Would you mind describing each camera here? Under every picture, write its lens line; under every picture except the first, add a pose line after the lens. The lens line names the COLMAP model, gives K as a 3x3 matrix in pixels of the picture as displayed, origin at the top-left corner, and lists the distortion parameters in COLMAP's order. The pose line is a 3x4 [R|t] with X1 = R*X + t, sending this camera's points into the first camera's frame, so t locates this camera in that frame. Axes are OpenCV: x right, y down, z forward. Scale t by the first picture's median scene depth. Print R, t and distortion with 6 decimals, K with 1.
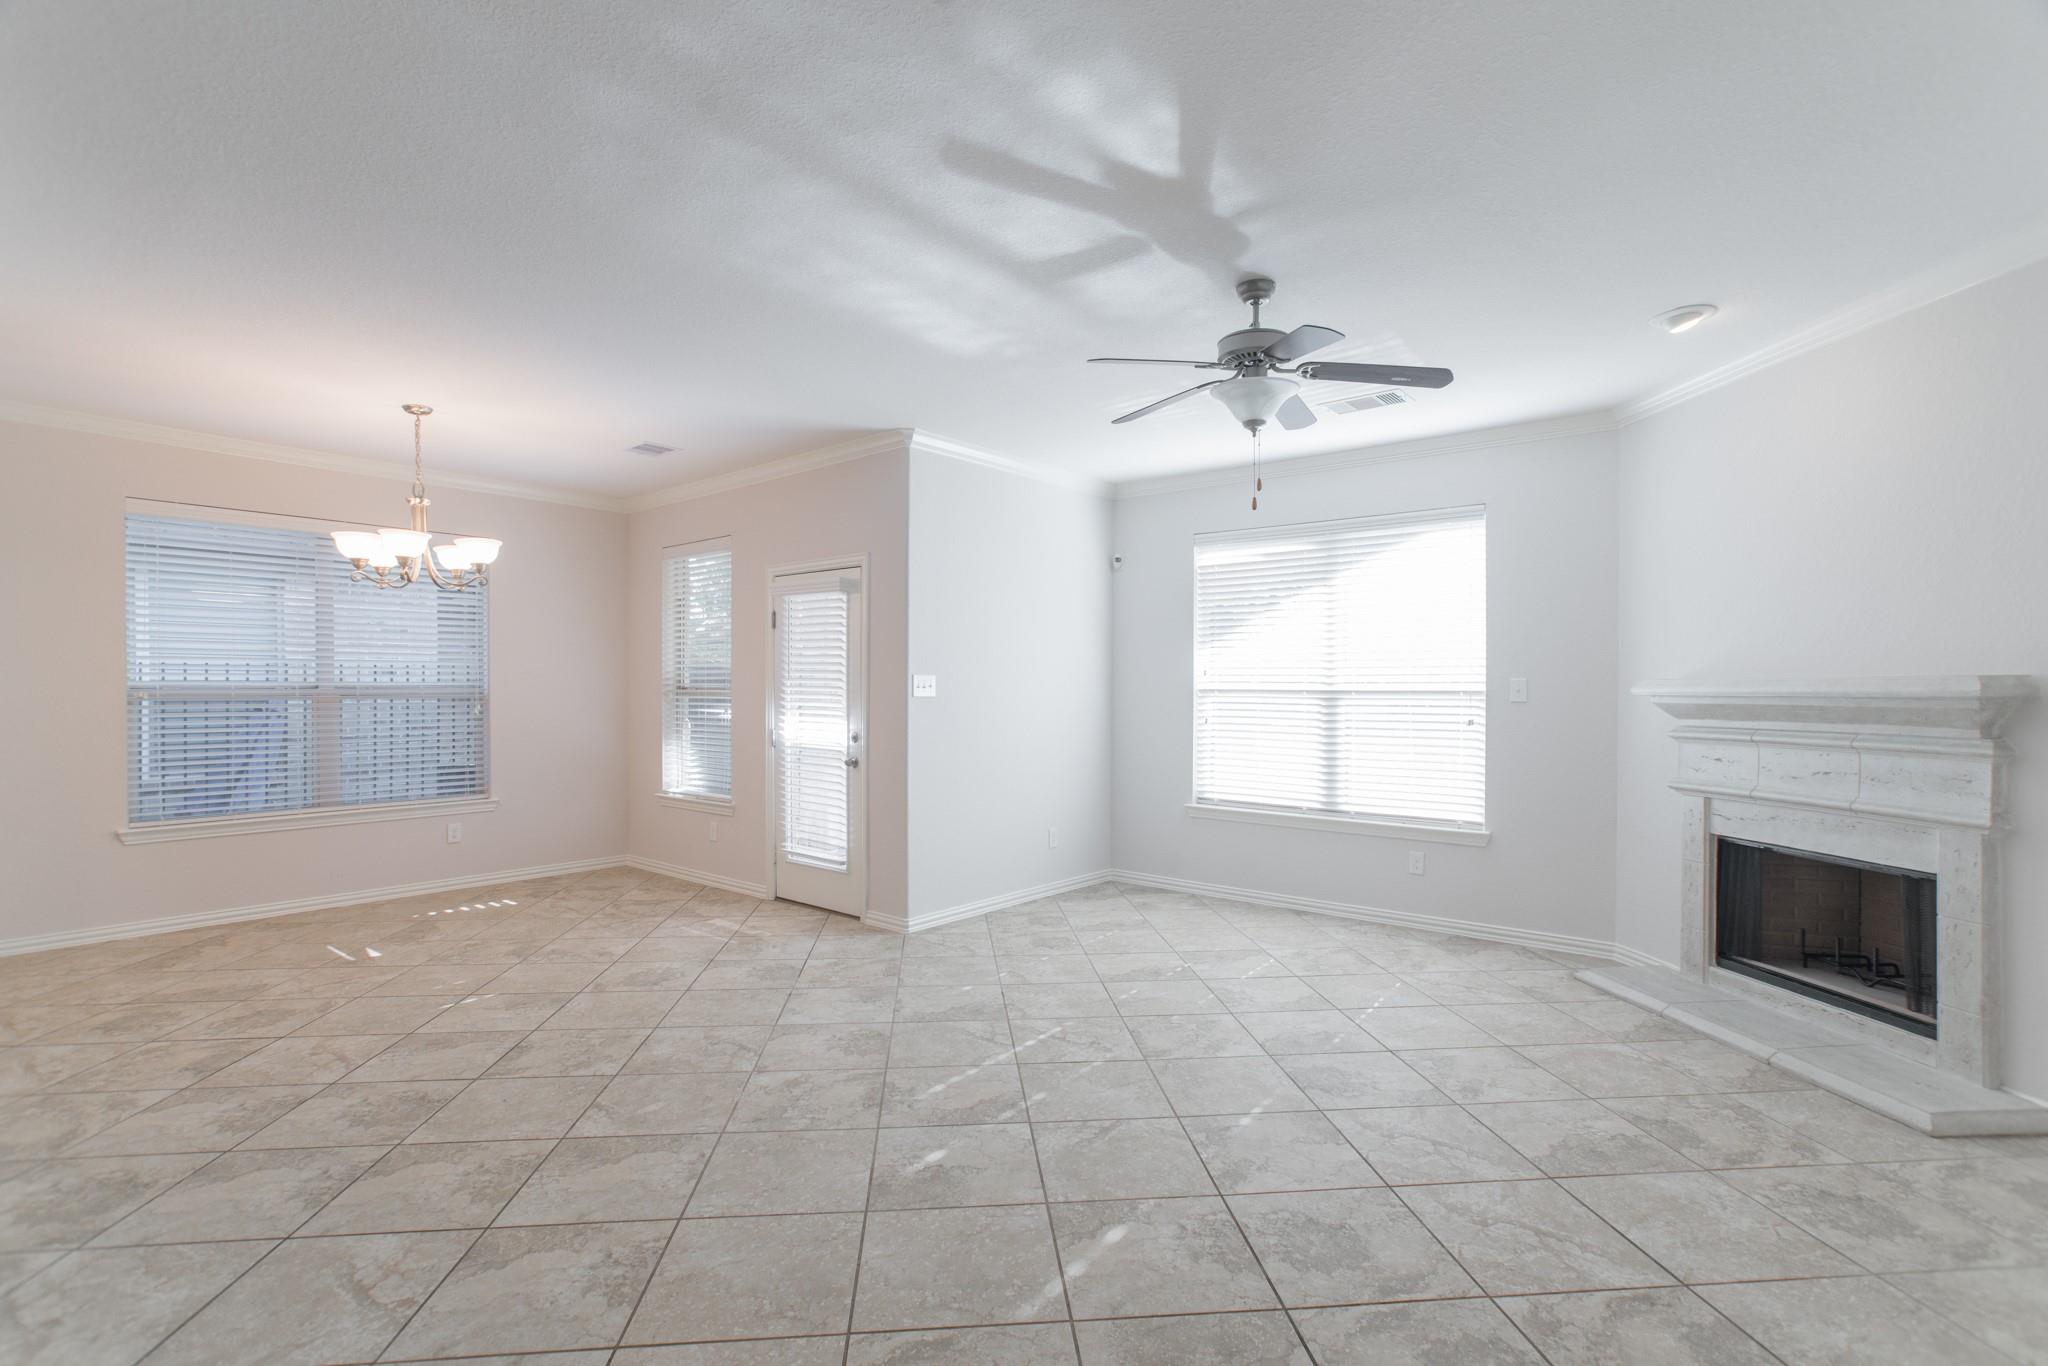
lens RADIAL K [[942.1, 0, 1028.3], [0, 942.1, 701.0], [0, 0, 1]] dist [-0.031893, 0.020006]
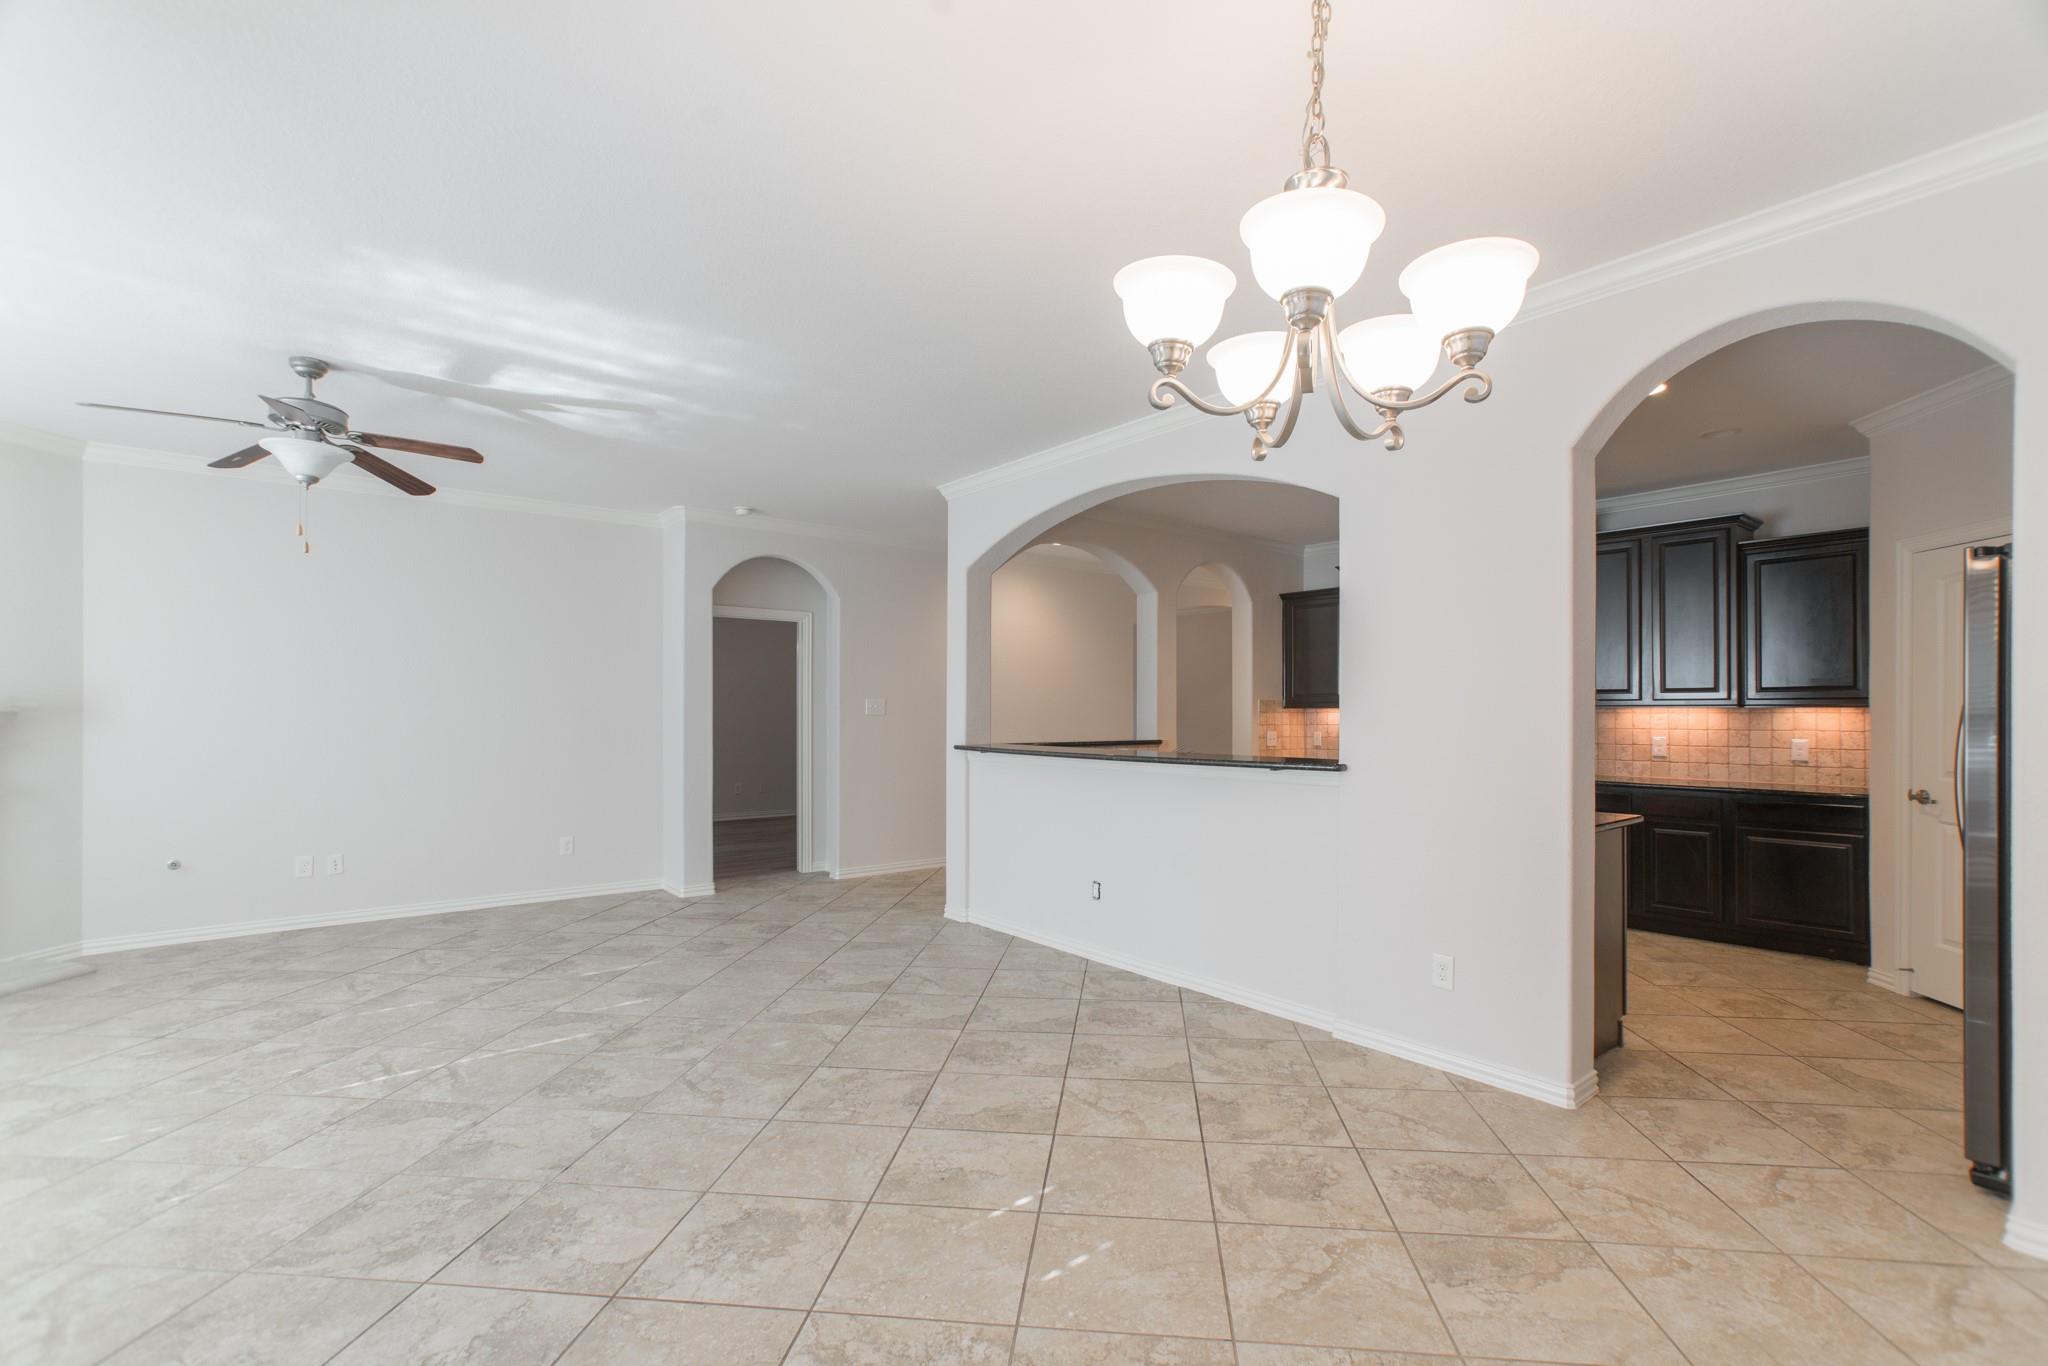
lens RADIAL K [[930.3, 0, 1037.9], [0, 930.3, 706.9], [0, 0, 1]] dist [-0.038178, 0.023105]
pose [[-0.980454, -0.002406, 0.196733, -0.732938], [-0.000975, 0.999972, 0.007372, -0.020023], [-0.196745, 0.007036, -0.980429, 1.624737]]
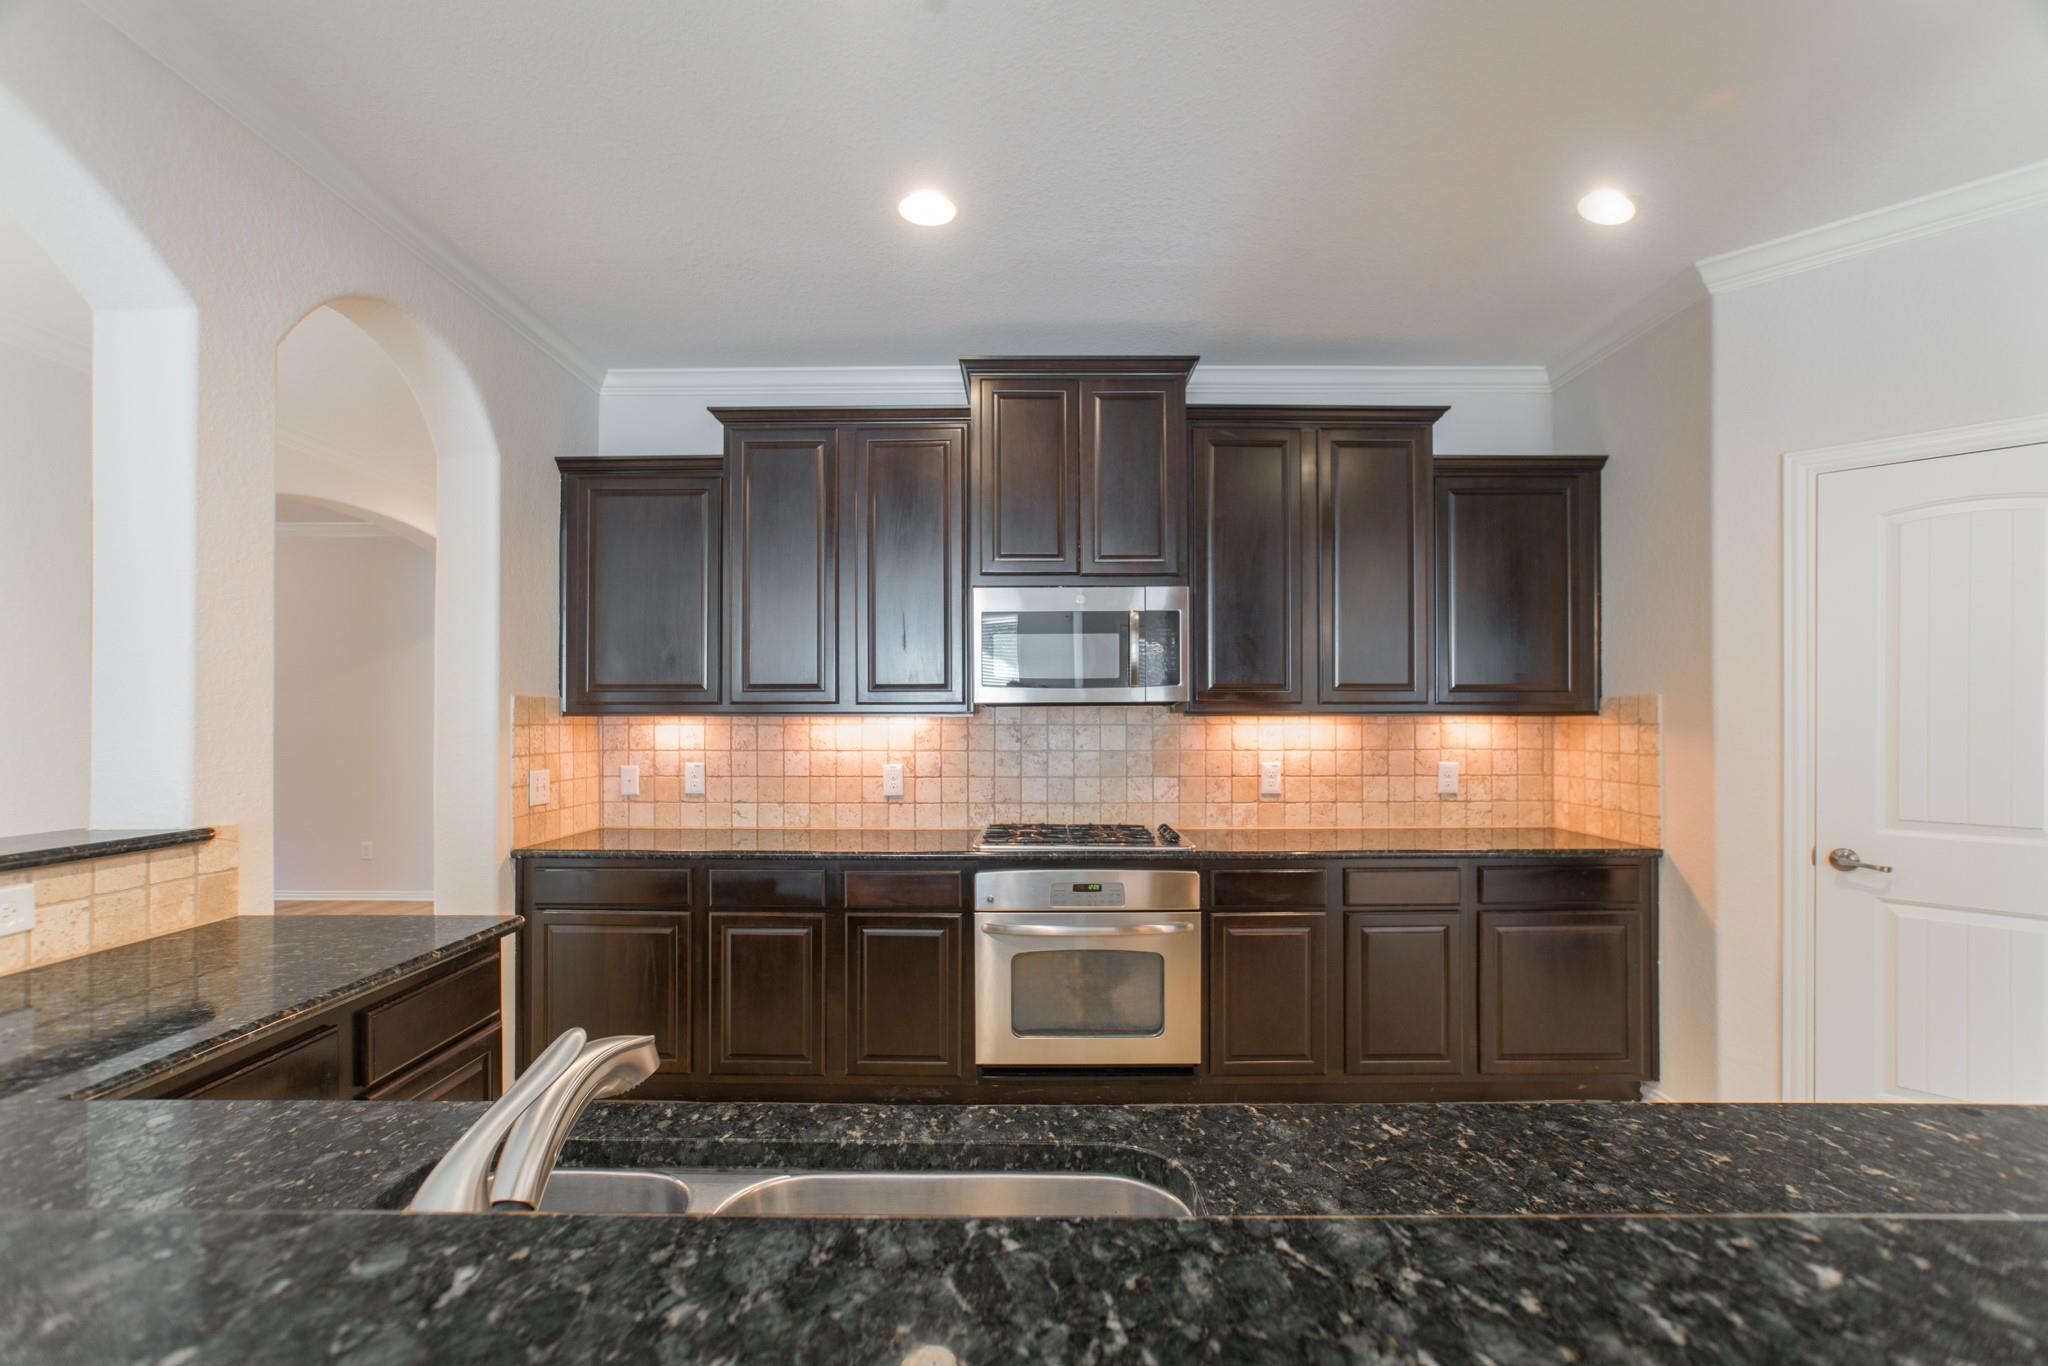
lens RADIAL K [[935.9, 0, 1024.2], [0, 935.9, 716.2], [0, 0, 1]] dist [-0.054552, 0.035023]
pose [[-0.774649, -0.001769, -0.632389, -0.642481], [-0.008748, 0.999930, 0.007919, -0.013580], [0.632331, 0.011666, -0.774610, 0.526197]]
